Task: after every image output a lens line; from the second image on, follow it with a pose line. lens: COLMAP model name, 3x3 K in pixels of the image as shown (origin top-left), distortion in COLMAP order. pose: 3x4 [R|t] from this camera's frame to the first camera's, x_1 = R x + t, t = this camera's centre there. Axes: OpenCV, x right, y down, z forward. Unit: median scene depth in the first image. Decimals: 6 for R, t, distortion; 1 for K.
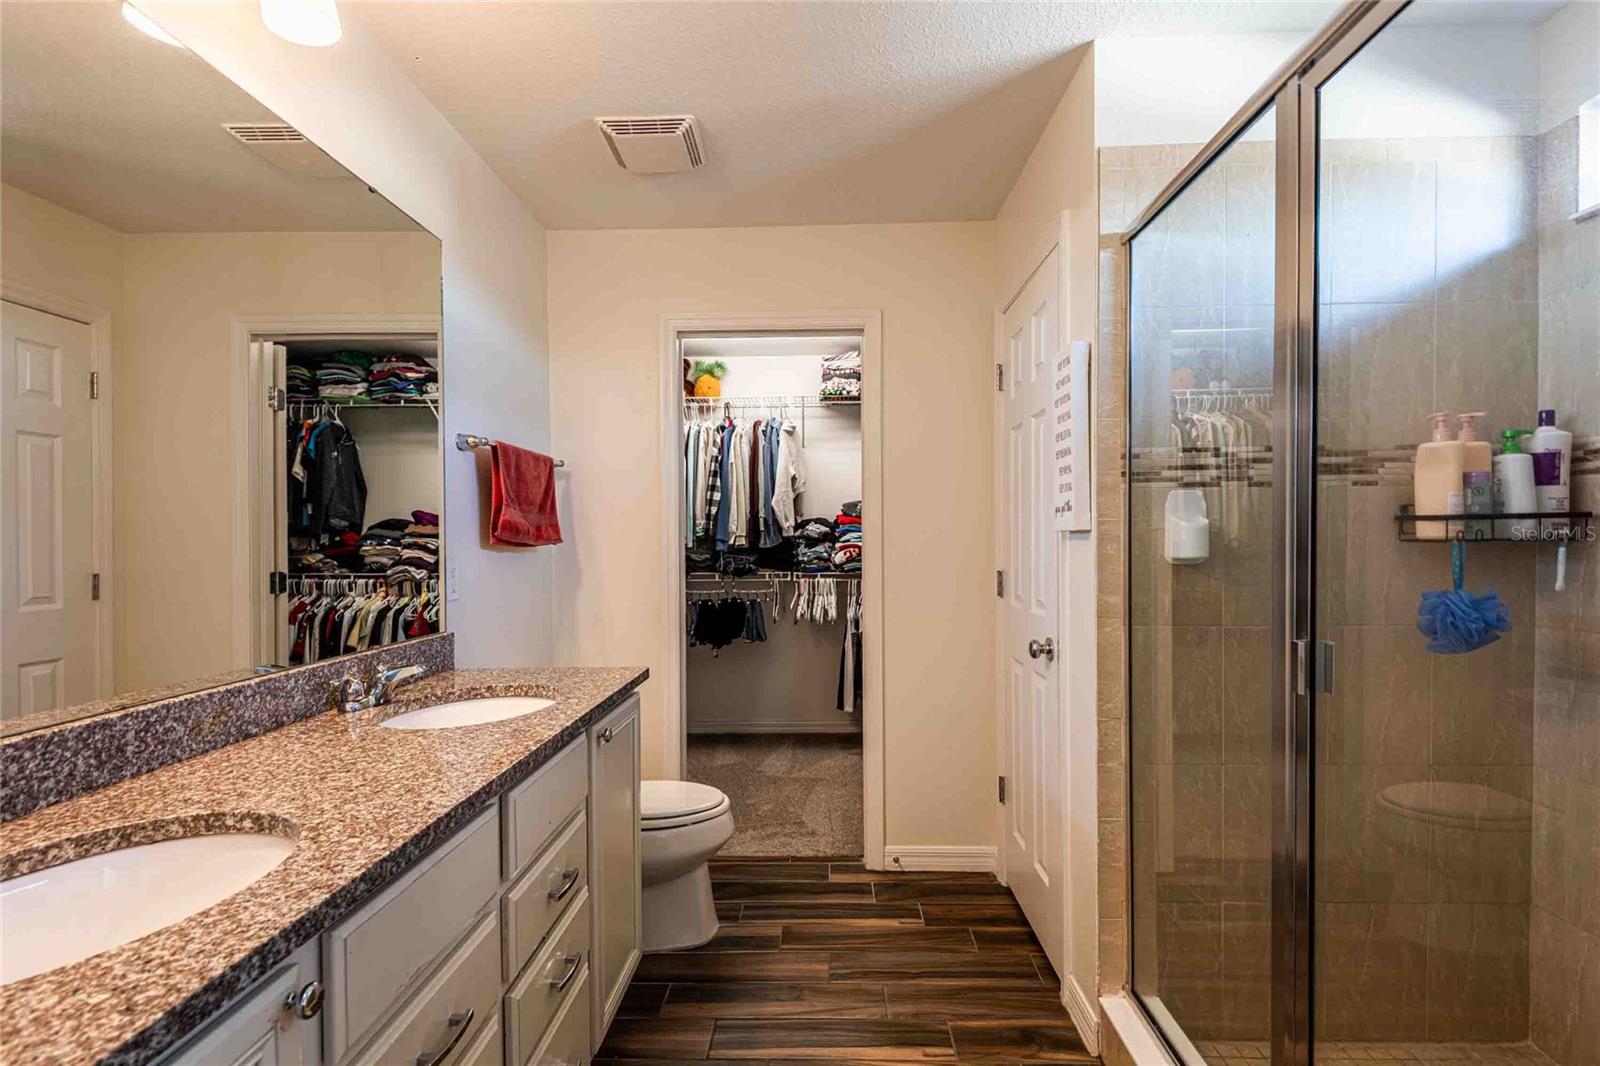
lens RADIAL K [[750.3, 0, 813.4], [0, 750.3, 557.2], [0, 0, 1]] dist [0.030852, -0.019311]
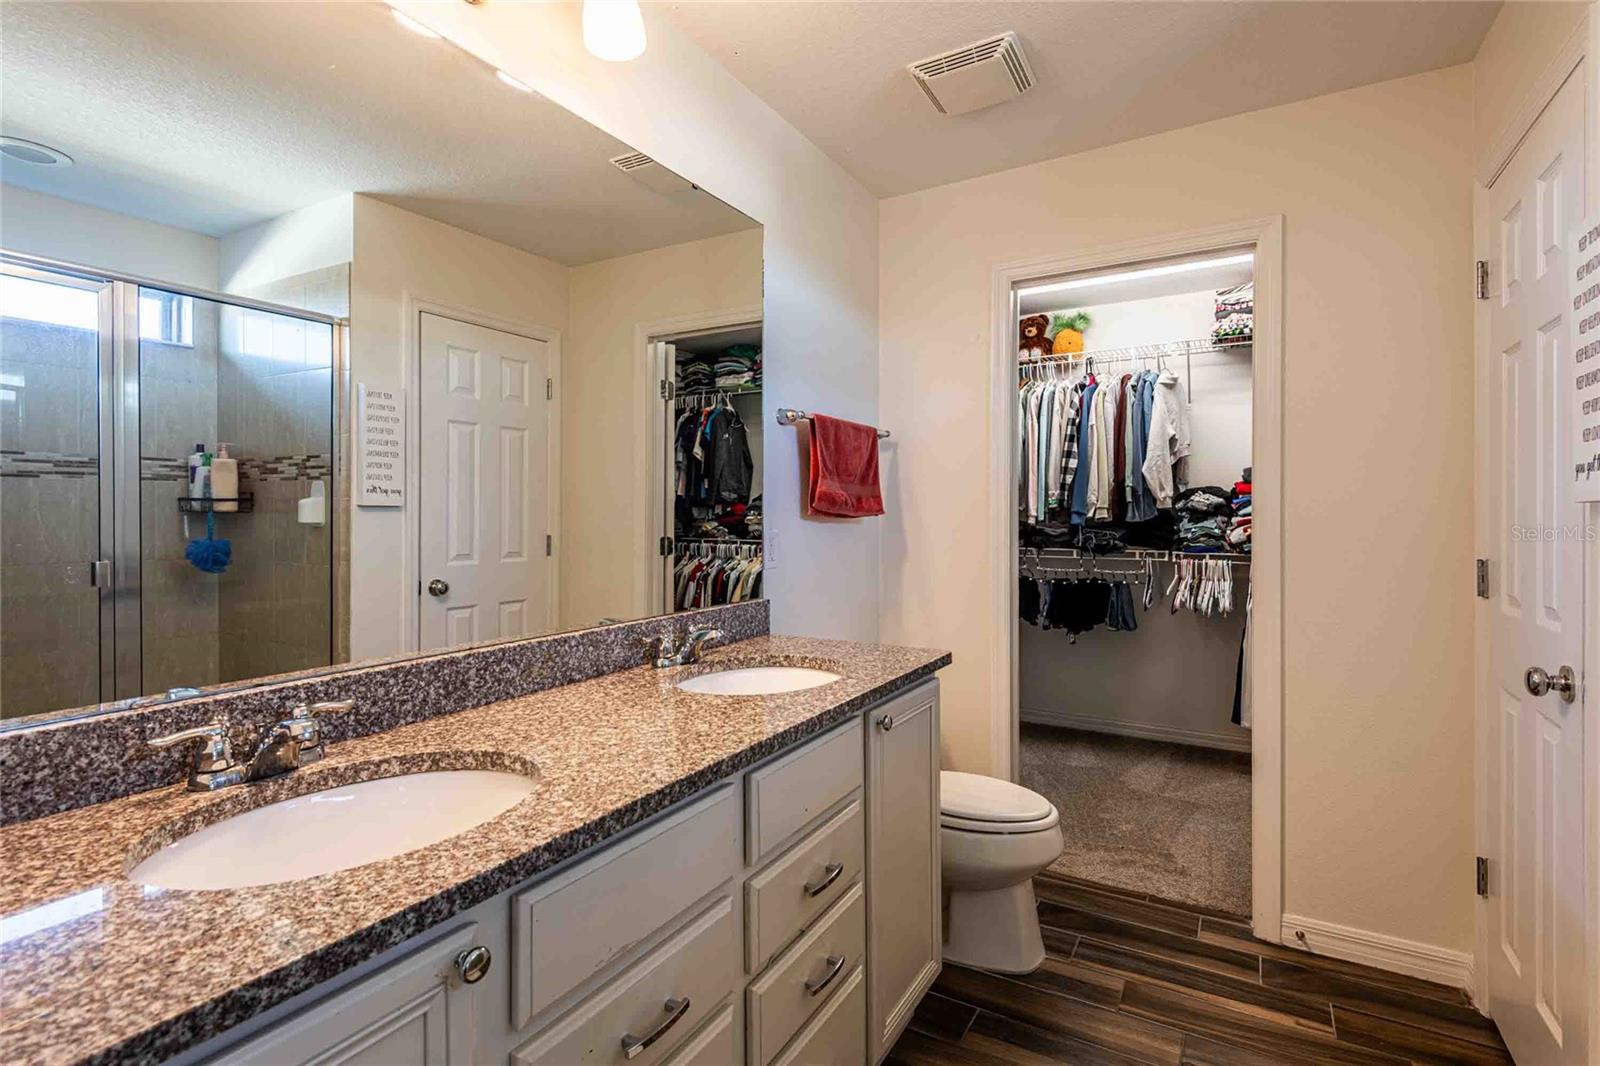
lens RADIAL K [[751.5, 0, 803.0], [0, 751.5, 521.5], [0, 0, 1]] dist [0.046820, -0.033974]
pose [[0.867976, 0.013077, -0.496435, 0.065960], [-0.018020, 0.999824, -0.005170, -0.002635], [0.496280, 0.013433, 0.868059, 0.101883]]
